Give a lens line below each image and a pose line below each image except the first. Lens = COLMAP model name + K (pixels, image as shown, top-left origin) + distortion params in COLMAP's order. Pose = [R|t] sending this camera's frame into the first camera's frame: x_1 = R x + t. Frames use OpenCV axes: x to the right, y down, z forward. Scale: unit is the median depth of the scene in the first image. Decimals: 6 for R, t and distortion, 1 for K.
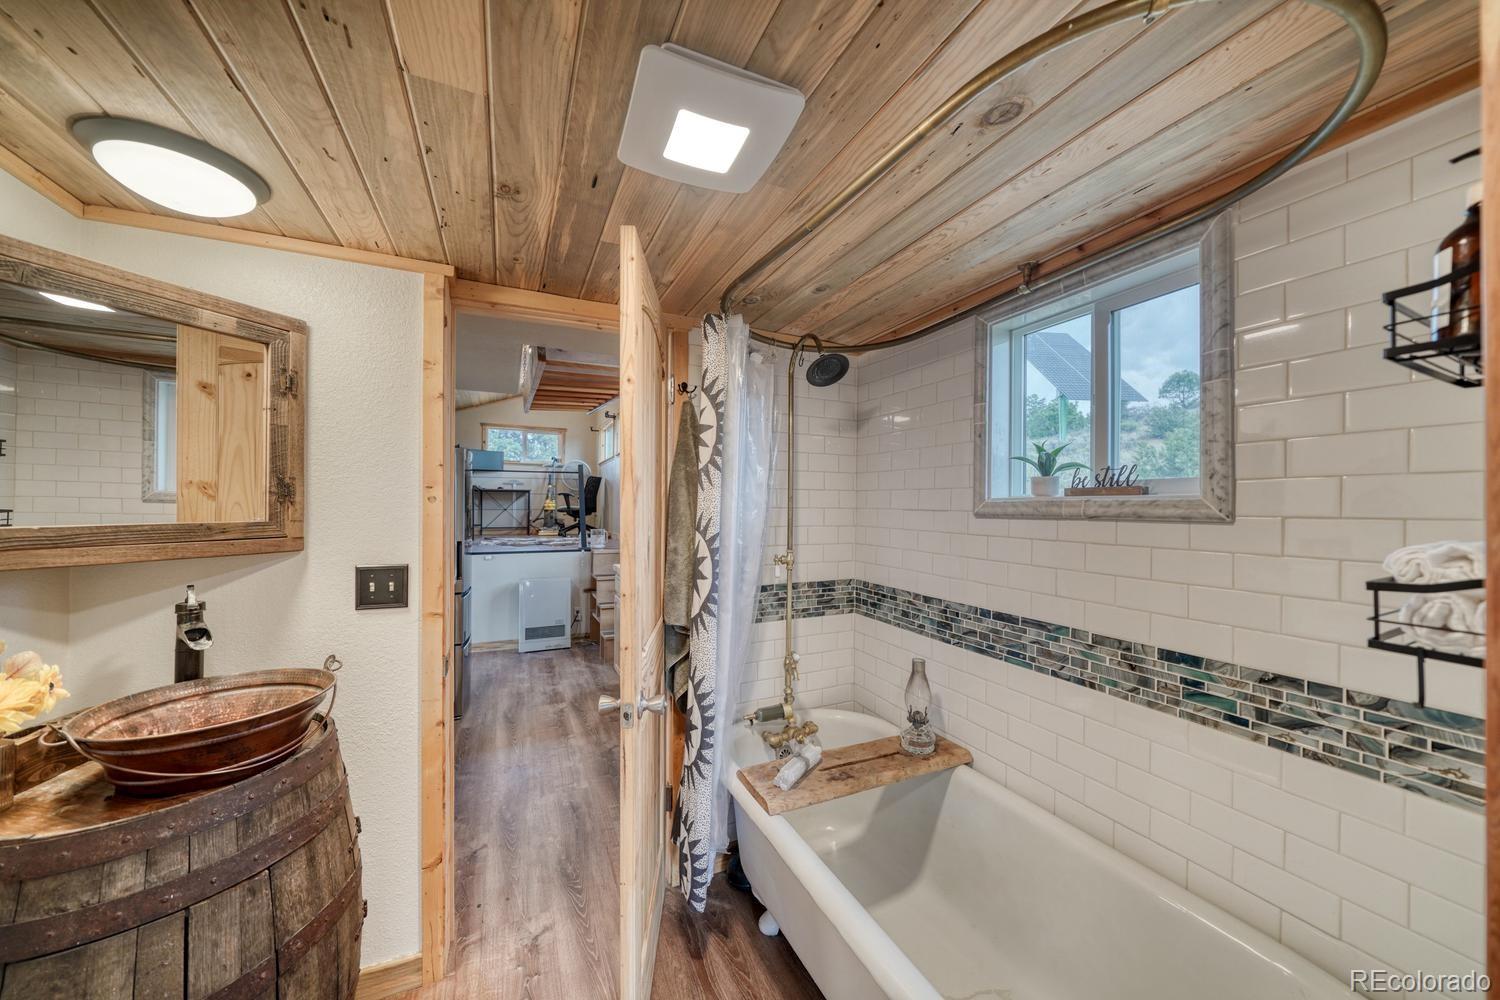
lens RADIAL K [[515.1, 0, 750.0], [0, 515.1, 500.0], [0, 0, 1]] dist [-0.000463, -0.000005]
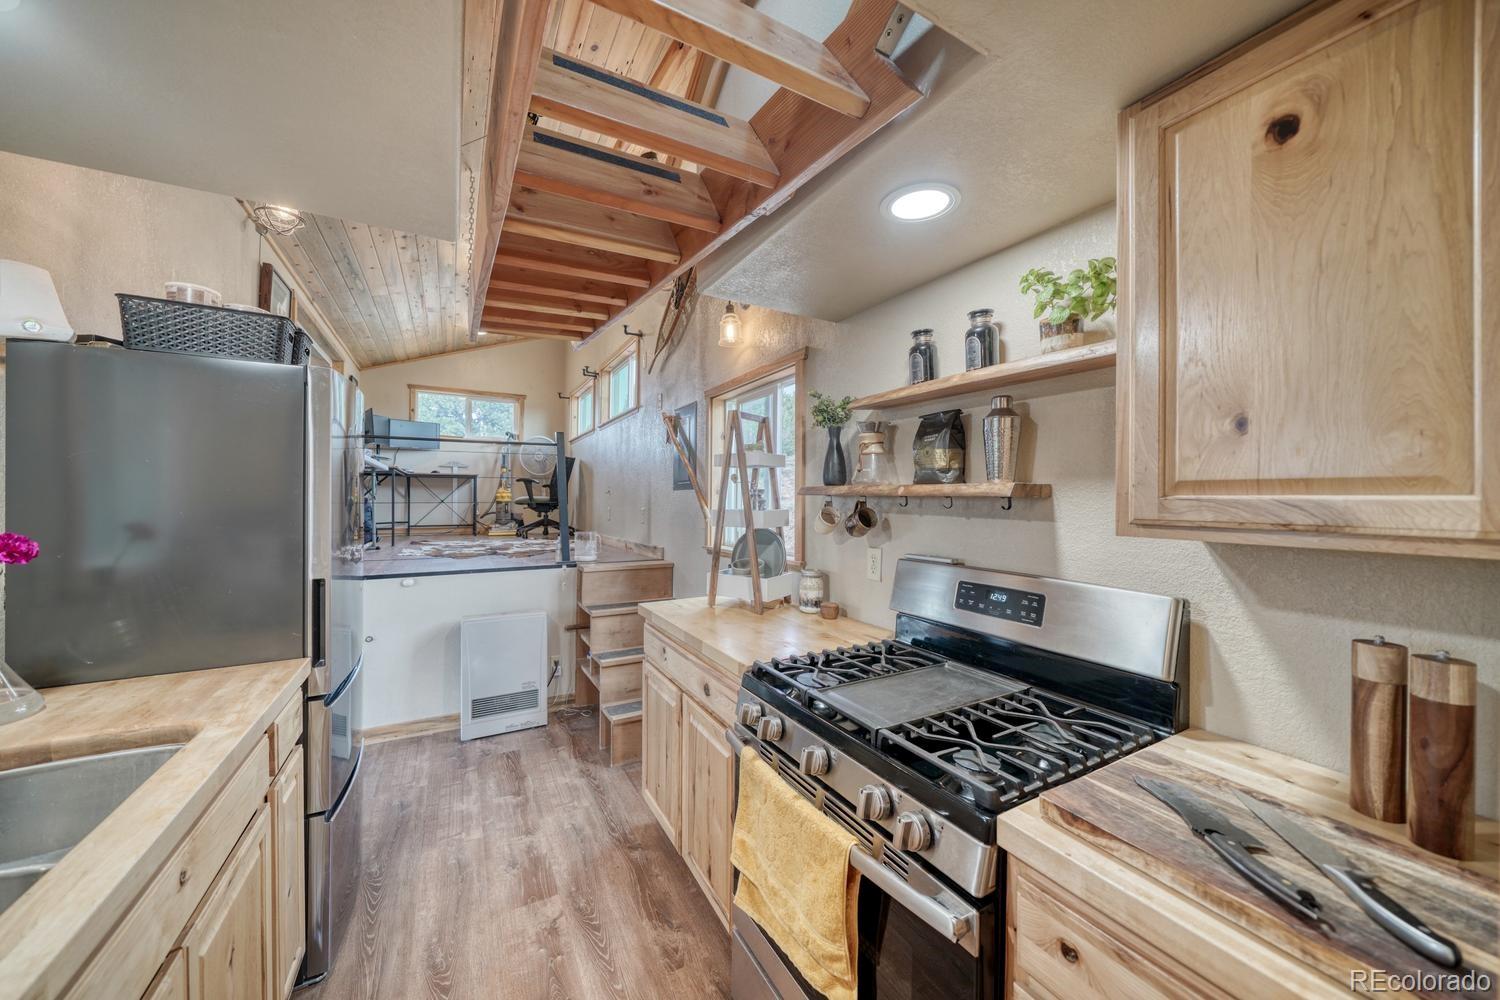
lens RADIAL K [[519.8, 0, 740.5], [0, 519.8, 493.1], [0, 0, 1]] dist [-0.002739, -0.000082]
pose [[0.997522, 0.001759, 0.070338, -0.157817], [-0.002134, 0.999984, 0.005257, 0.003430], [-0.070328, -0.005395, 0.997509, 0.355285]]
